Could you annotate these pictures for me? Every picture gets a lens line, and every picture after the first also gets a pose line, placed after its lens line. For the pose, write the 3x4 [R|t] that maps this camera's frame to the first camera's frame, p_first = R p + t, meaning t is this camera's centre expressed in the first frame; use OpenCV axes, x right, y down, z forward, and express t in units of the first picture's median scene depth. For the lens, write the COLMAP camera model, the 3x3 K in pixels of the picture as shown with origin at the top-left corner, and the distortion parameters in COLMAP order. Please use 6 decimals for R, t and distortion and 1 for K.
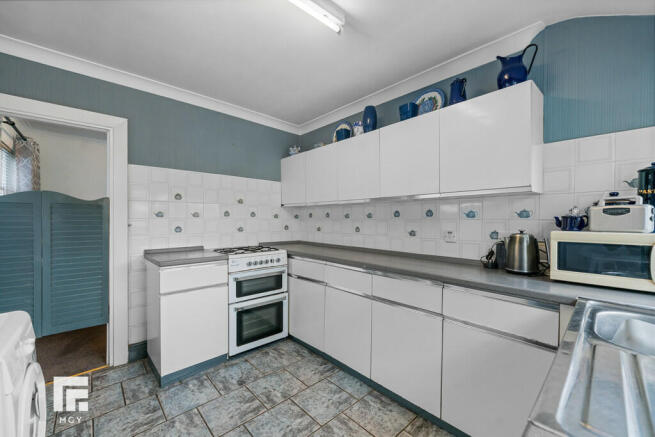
lens RADIAL K [[269.8, 0, 330.2], [0, 269.8, 222.2], [0, 0, 1]] dist [-0.001909, -0.000154]
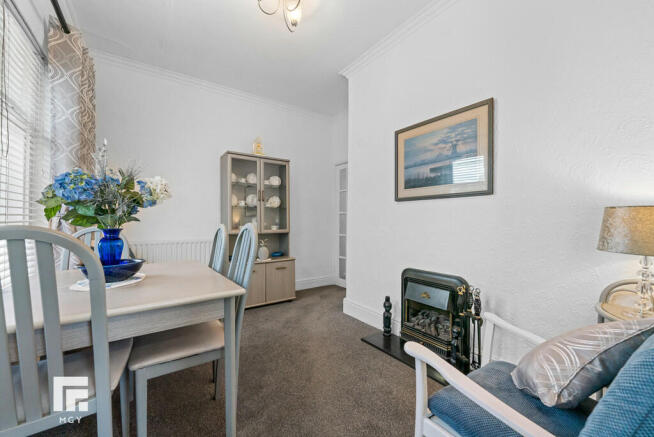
lens RADIAL K [[269.4, 0, 325.8], [0, 269.4, 216.8], [0, 0, 1]] dist [-0.001909, -0.000154]
pose [[0.995656, 0.002890, -0.093066, -0.610816], [-0.003206, 0.999990, -0.003246, 0.035489], [0.093056, 0.003530, 0.995655, 0.552149]]
